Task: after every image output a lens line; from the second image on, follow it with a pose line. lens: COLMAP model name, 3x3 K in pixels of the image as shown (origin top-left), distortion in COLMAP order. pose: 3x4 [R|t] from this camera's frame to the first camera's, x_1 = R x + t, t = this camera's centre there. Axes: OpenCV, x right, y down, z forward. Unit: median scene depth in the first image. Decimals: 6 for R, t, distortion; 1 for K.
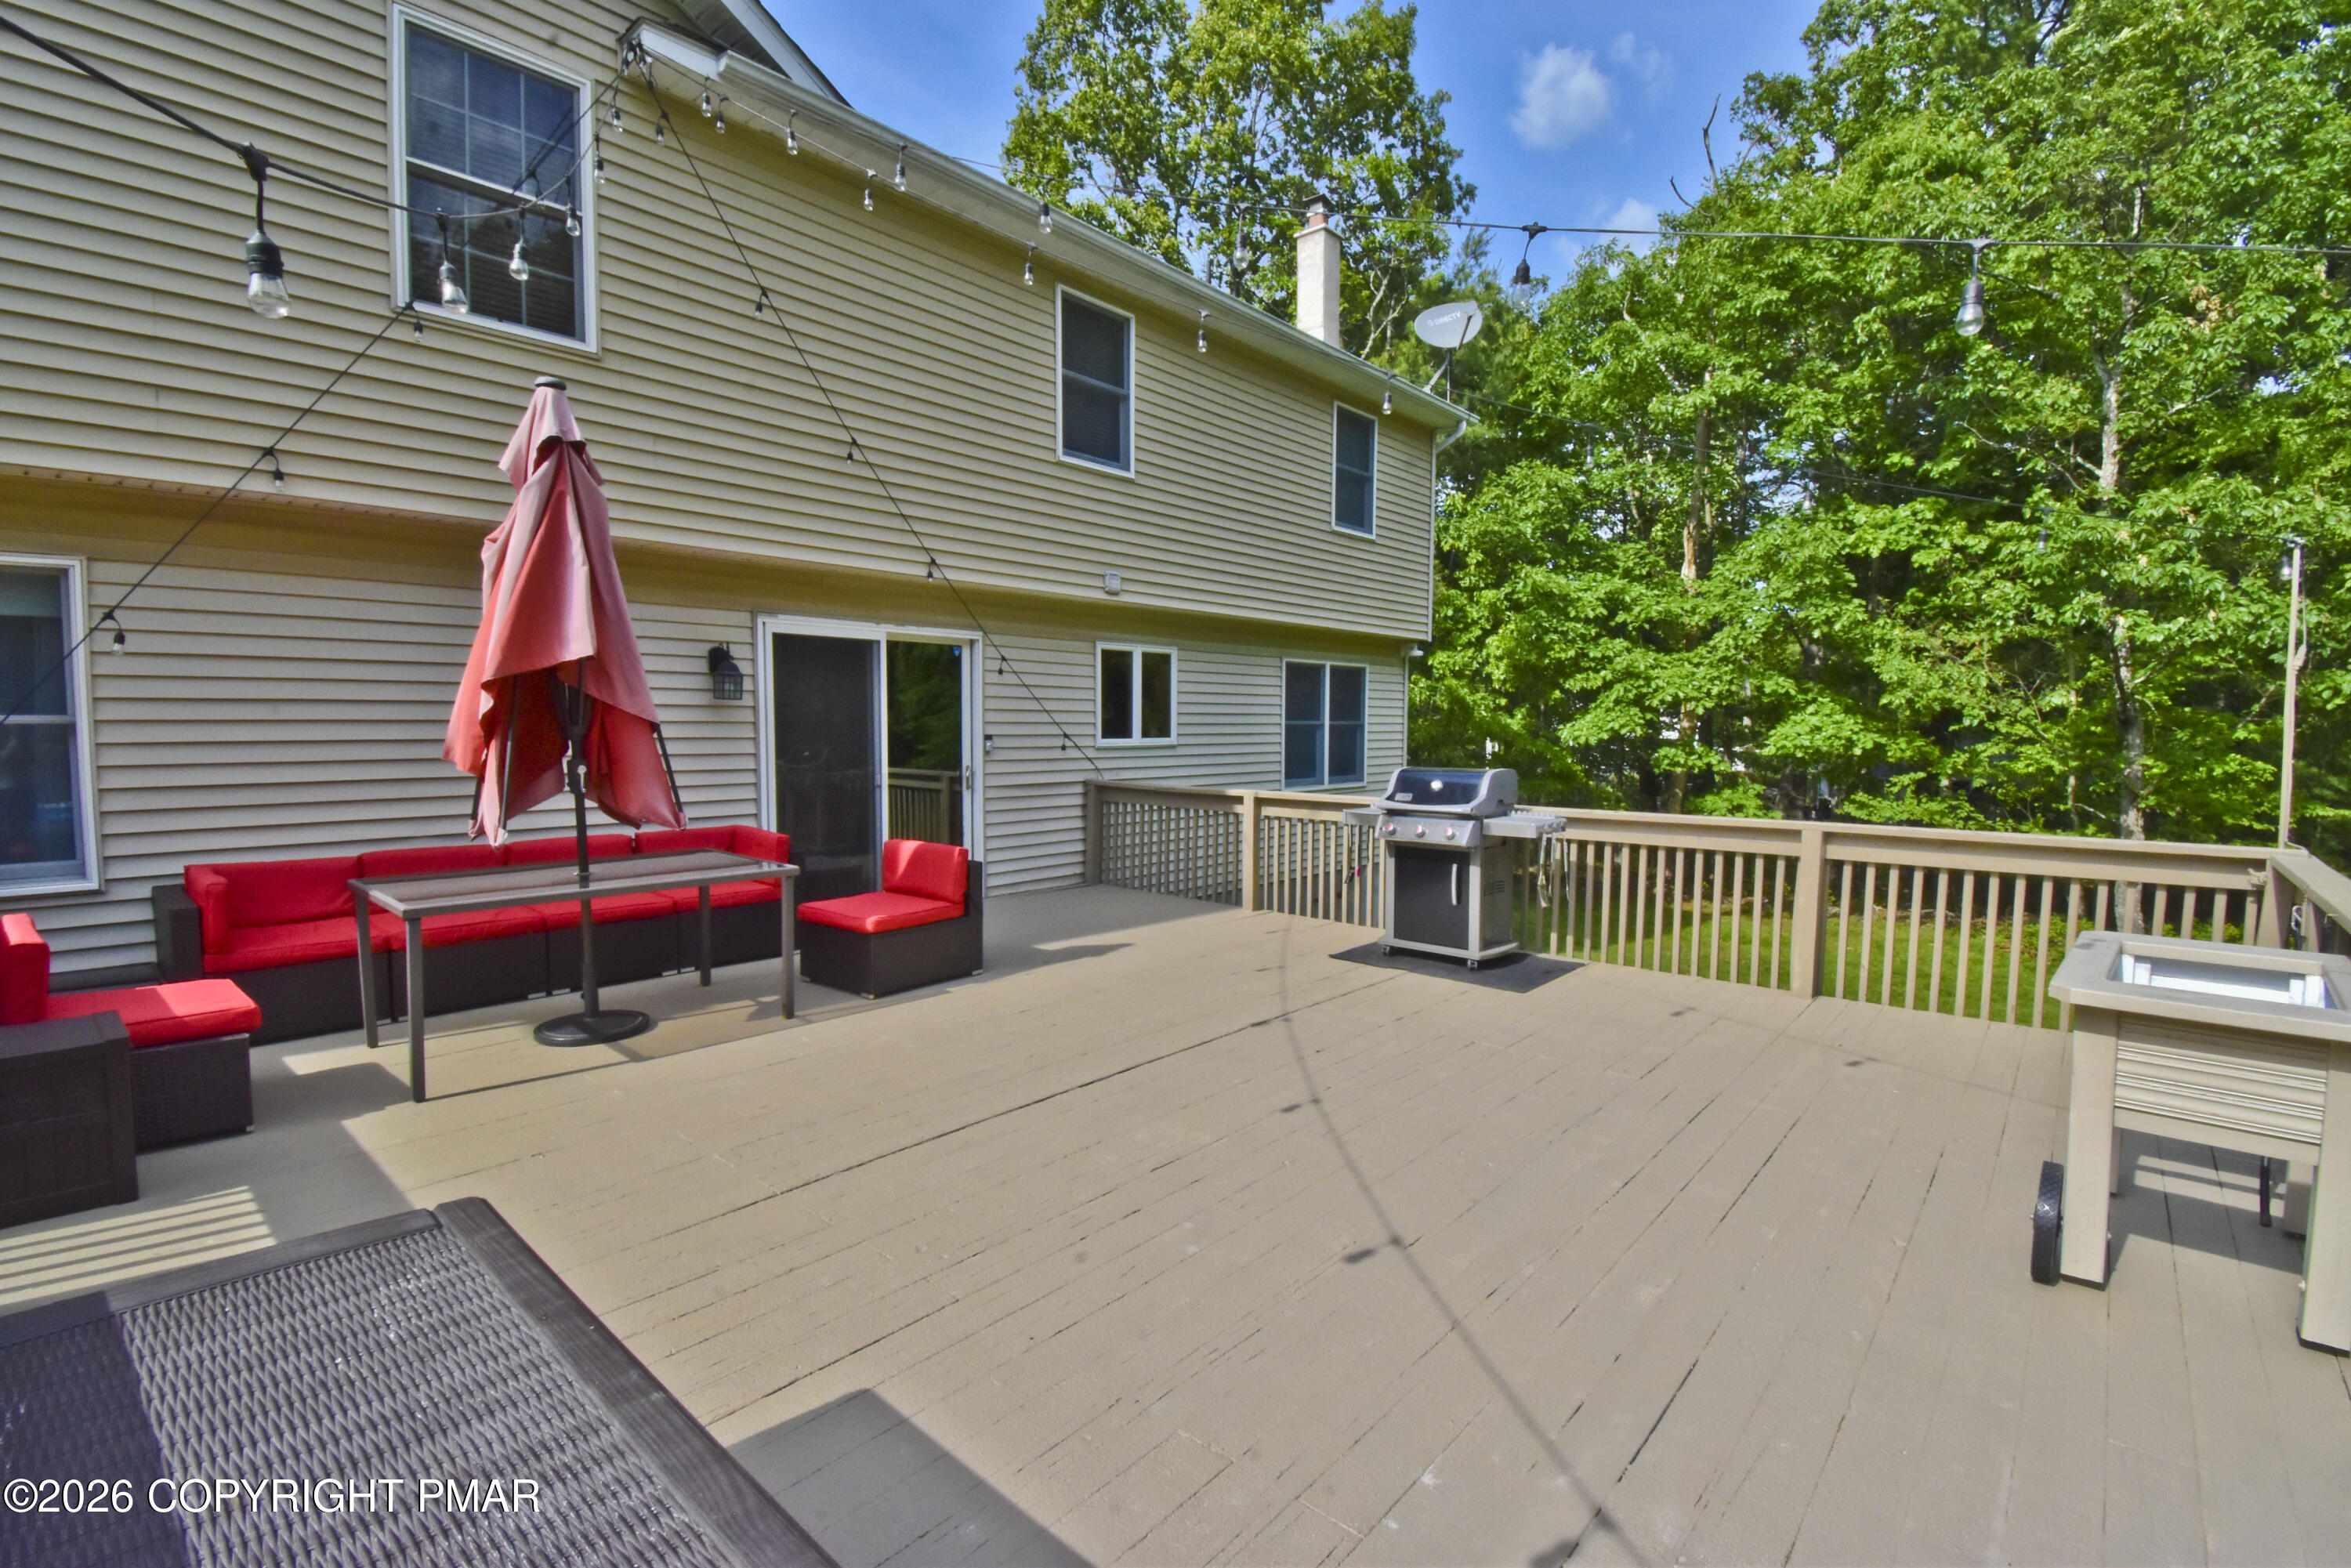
lens RADIAL K [[1055.2, 0, 1151.2], [0, 1055.2, 794.9], [0, 0, 1]] dist [0.001391, 0.000175]
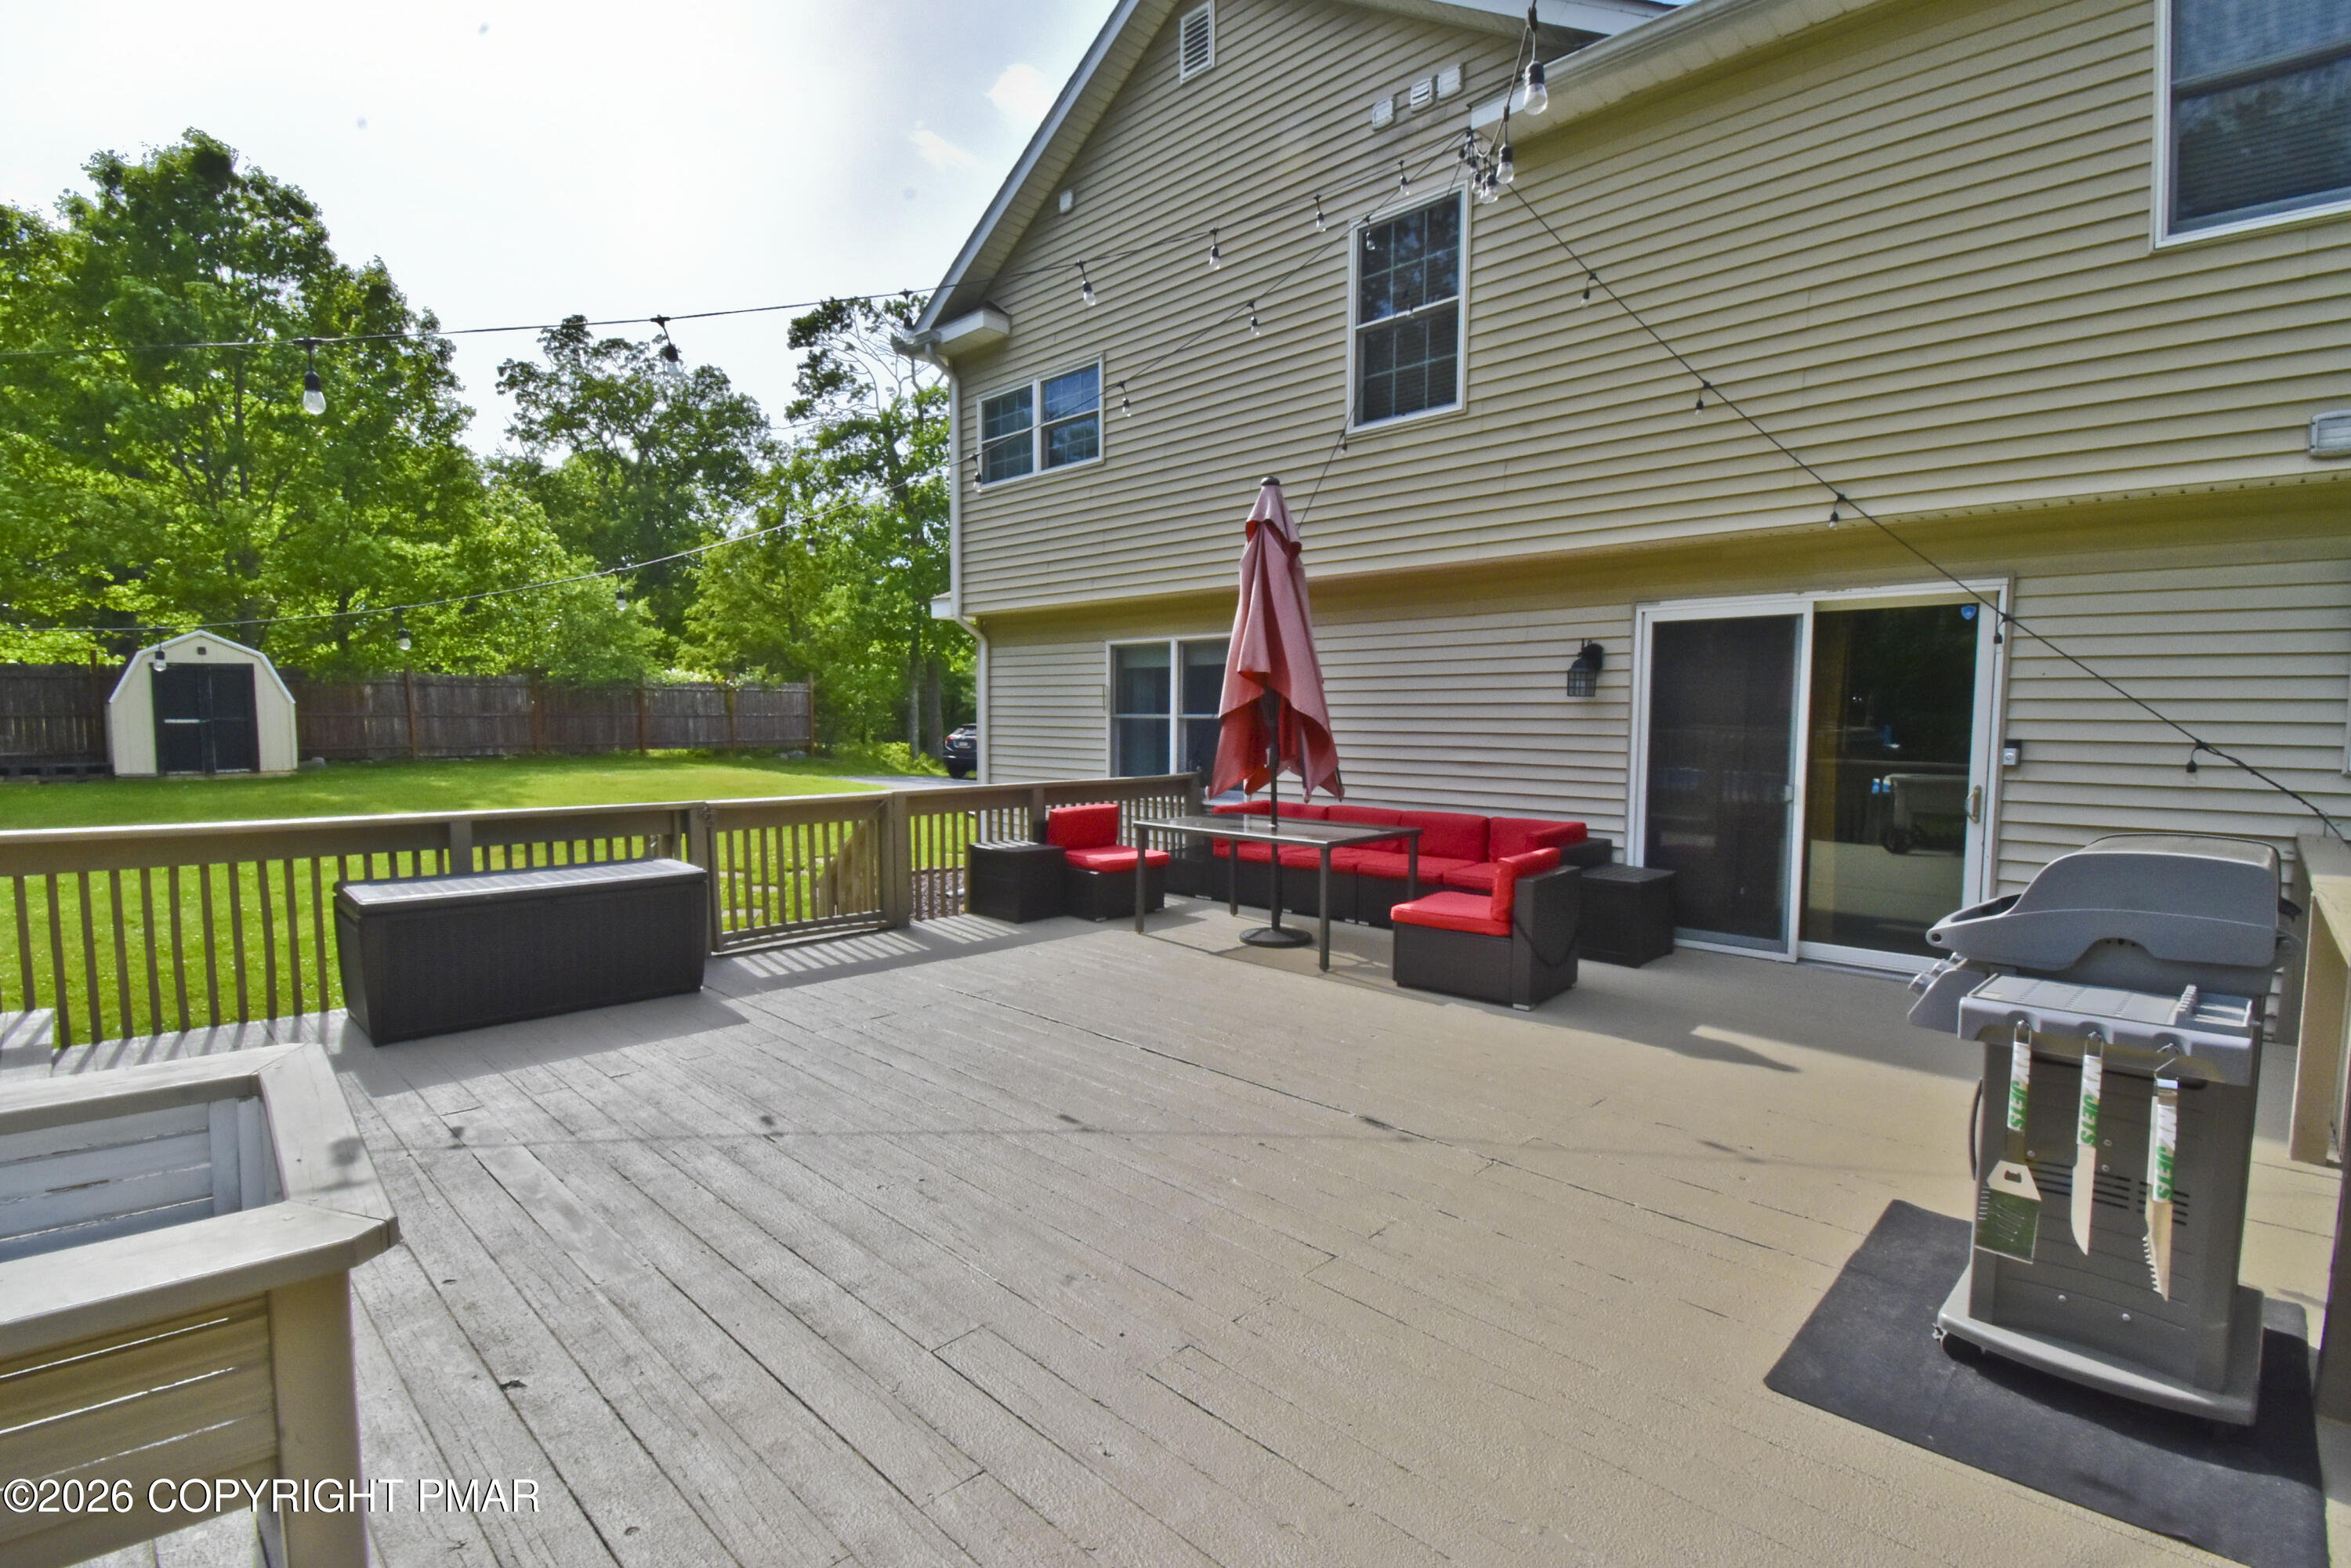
lens RADIAL K [[1055.2, 0, 1151.2], [0, 1055.2, 794.9], [0, 0, 1]] dist [0.001391, 0.000175]
pose [[-0.041703, 0.067821, -0.996826, 0.614890], [-0.075028, 0.994664, 0.070812, -0.037683], [0.996309, 0.077743, -0.036392, 0.634527]]
